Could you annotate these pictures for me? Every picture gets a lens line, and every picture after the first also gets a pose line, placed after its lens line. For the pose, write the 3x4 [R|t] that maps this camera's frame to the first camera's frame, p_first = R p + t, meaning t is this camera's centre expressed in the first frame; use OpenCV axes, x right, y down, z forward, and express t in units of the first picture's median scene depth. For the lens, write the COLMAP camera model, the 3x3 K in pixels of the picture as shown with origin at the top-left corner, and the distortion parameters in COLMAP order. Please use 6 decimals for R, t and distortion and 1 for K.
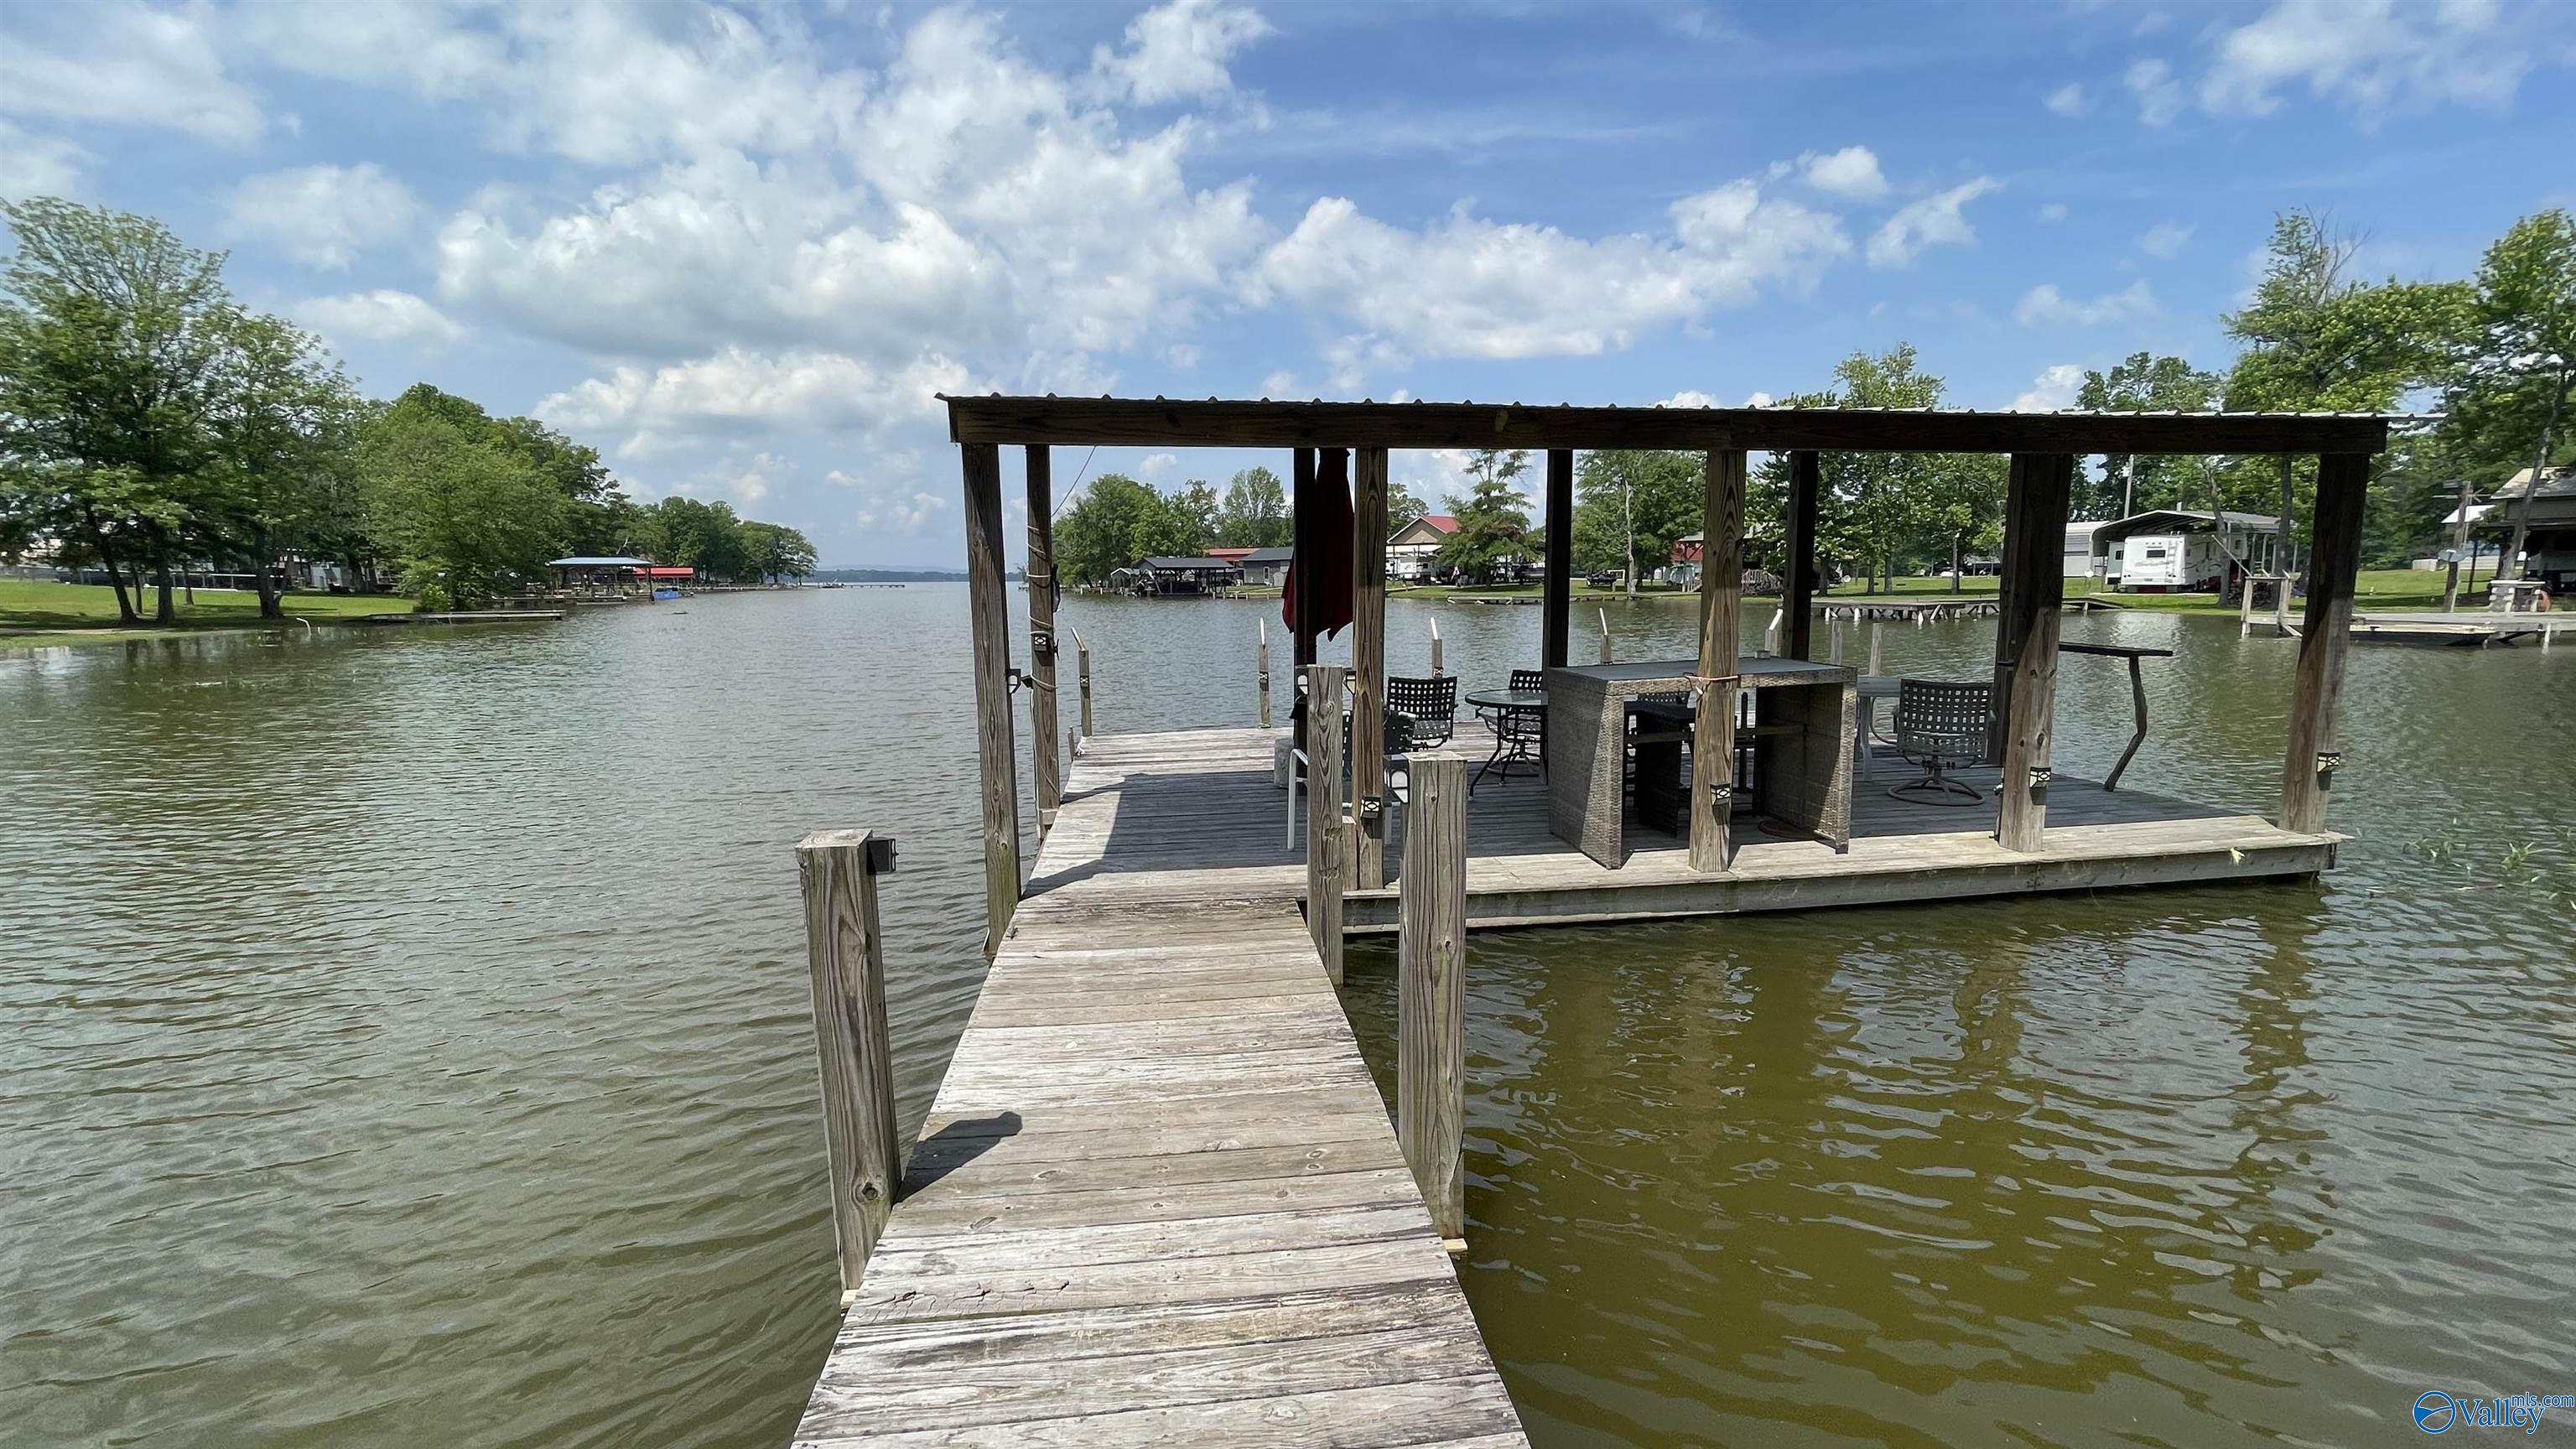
lens RADIAL K [[1045.8, 0, 1291.9], [0, 1045.8, 728.8], [0, 0, 1]] dist [0.000079, 0.000730]
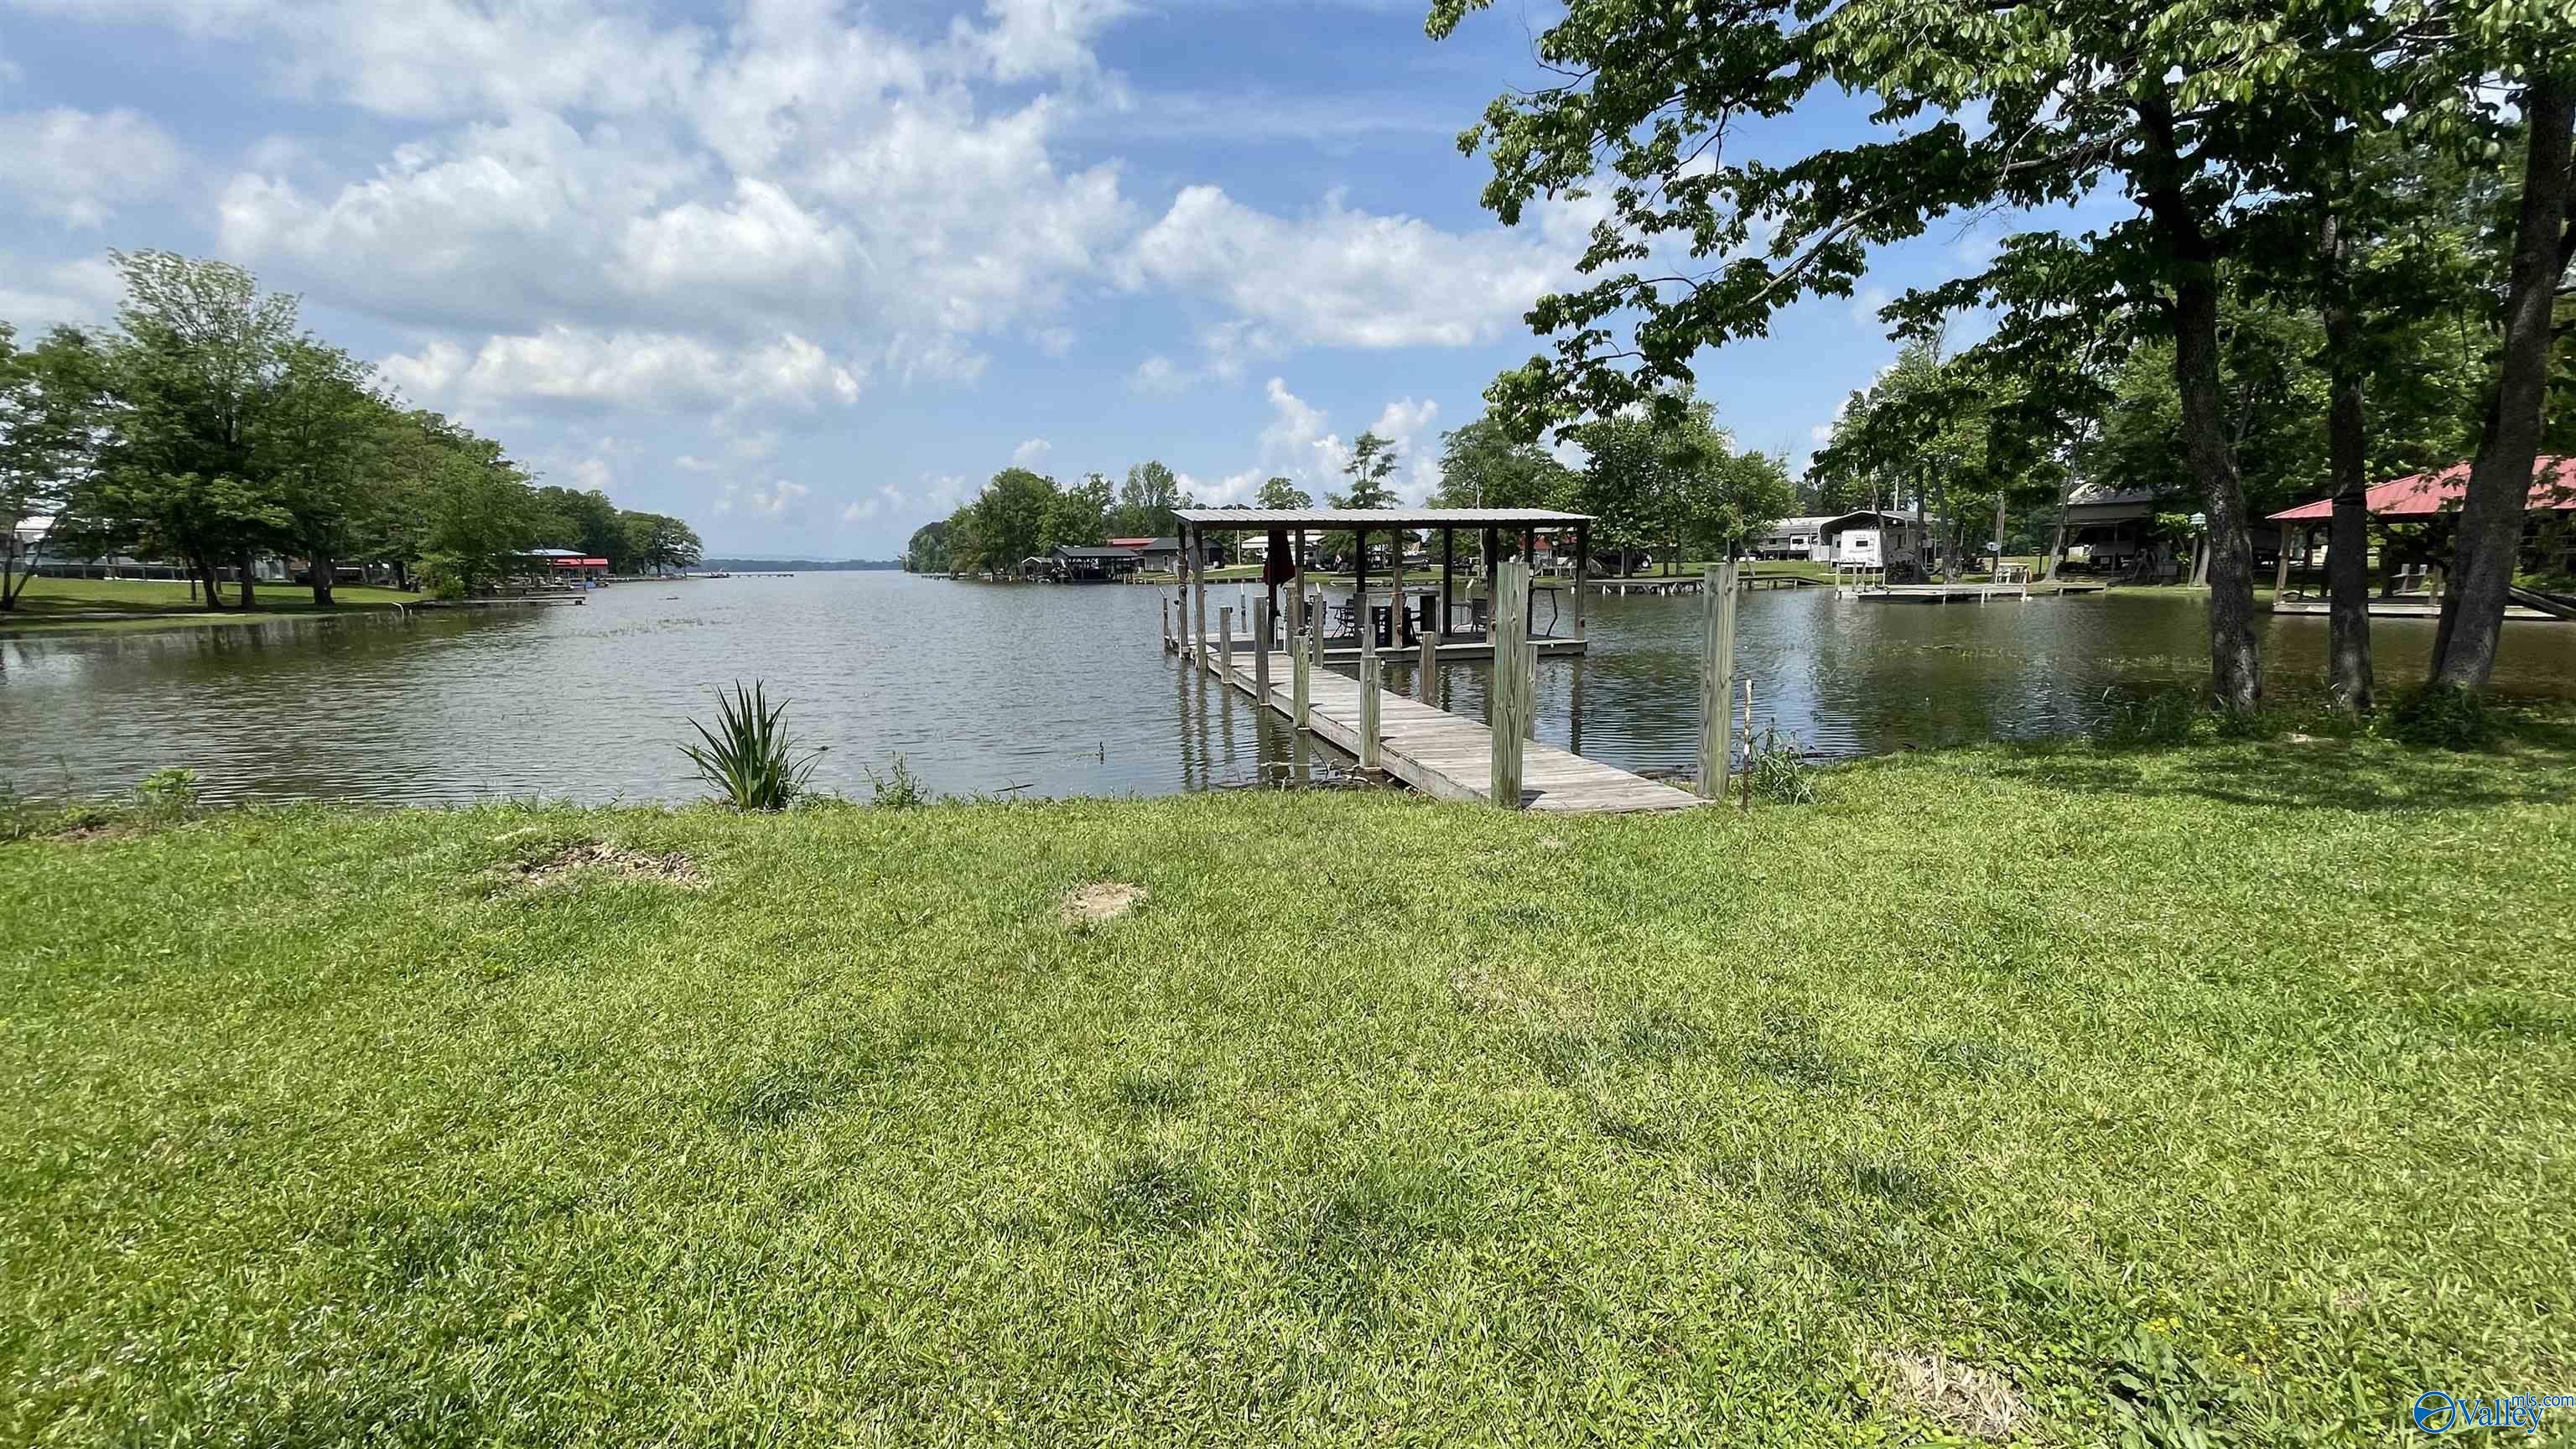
lens RADIAL K [[1045.8, 0, 1293.6], [0, 1045.8, 719.9], [0, 0, 1]] dist [0.000079, 0.000730]
pose [[0.993539, -0.022217, 0.111294, -0.019501], [0.021818, 0.999750, 0.004803, 0.016795], [-0.111373, -0.002344, 0.993776, -0.115062]]
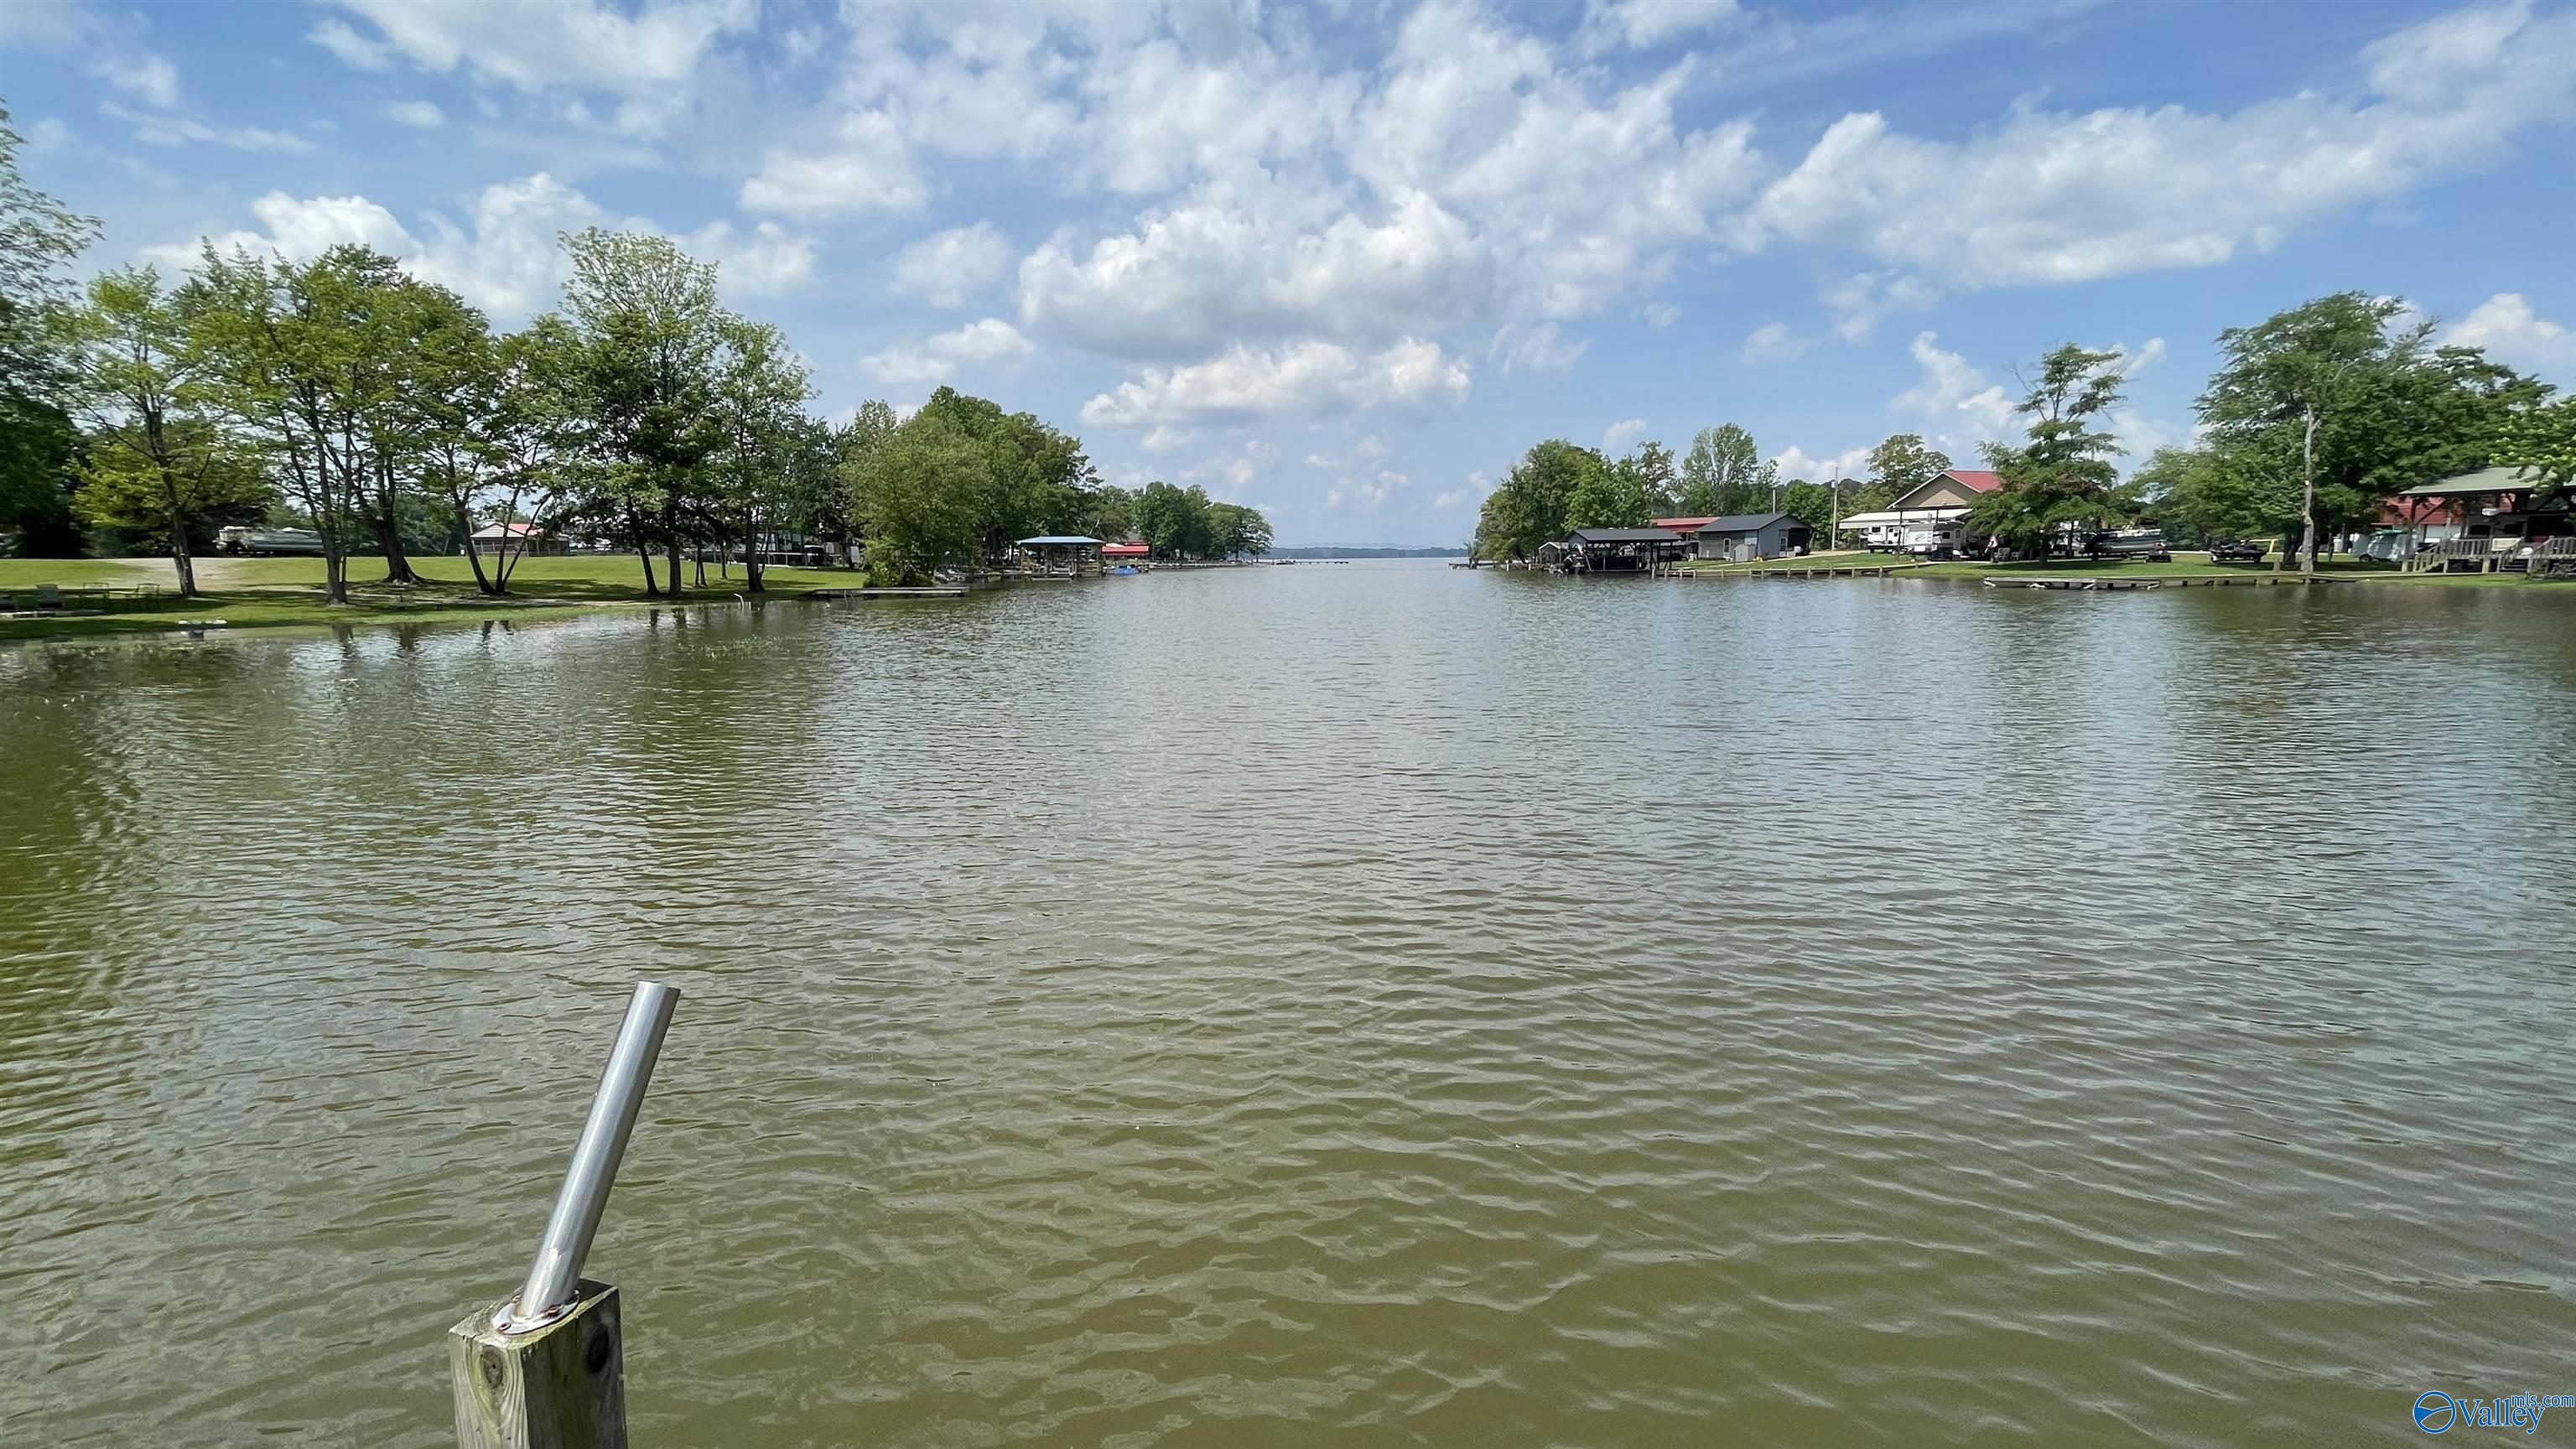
lens RADIAL K [[1045.8, 0, 1292.9], [0, 1045.8, 736.3], [0, 0, 1]] dist [0.000079, 0.000730]
pose [[0.912656, 0.067499, -0.403116, 0.008680], [-0.055212, 0.997589, 0.042038, -0.013012], [0.404982, -0.016110, 0.914183, 0.087493]]
